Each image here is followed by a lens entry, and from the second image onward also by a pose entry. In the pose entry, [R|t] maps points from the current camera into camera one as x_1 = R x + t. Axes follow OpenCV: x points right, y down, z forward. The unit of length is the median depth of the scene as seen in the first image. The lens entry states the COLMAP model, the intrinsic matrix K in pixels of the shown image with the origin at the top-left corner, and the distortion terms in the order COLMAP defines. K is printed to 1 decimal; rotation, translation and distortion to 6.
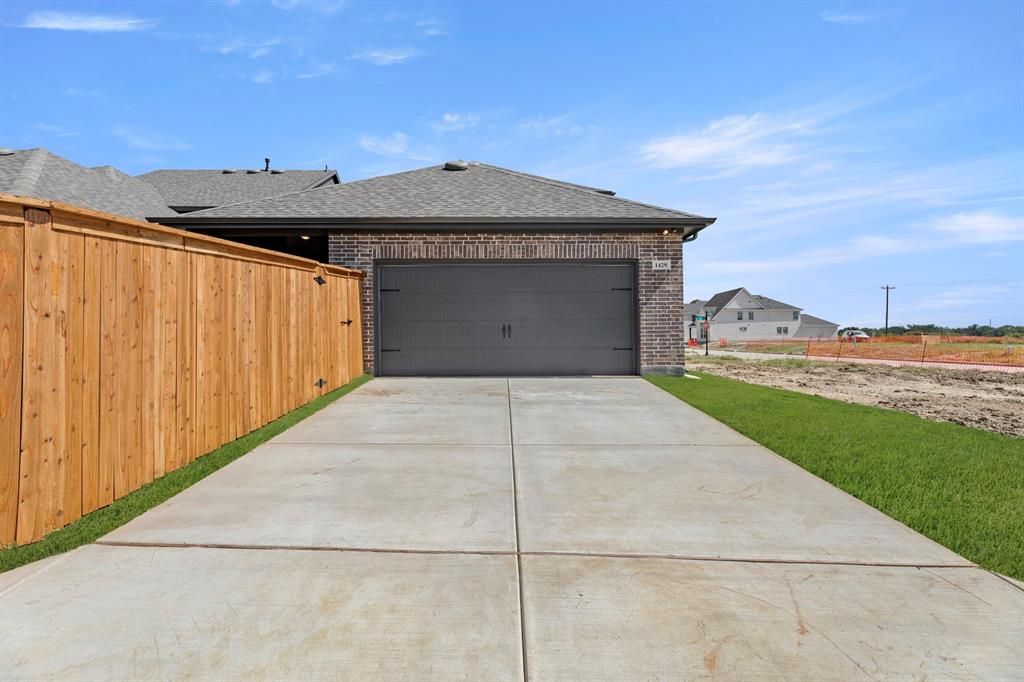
lens RADIAL K [[408.7, 0, 511.7], [0, 408.7, 341.2], [0, 0, 1]] dist [0.001173, 0.000092]
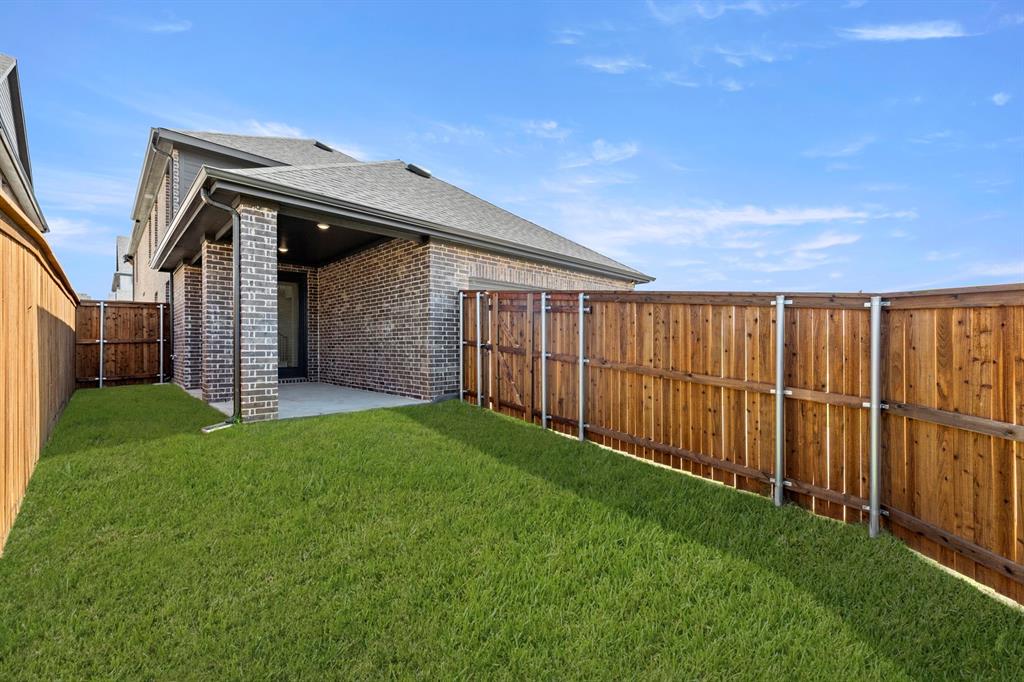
lens RADIAL K [[408.7, 0, 515.4], [0, 408.7, 343.3], [0, 0, 1]] dist [0.001173, 0.000092]
pose [[0.696736, -0.002287, 0.717324, -0.941654], [-0.001840, 0.999986, 0.004974, -0.053168], [-0.717325, -0.004786, 0.696722, 0.268177]]
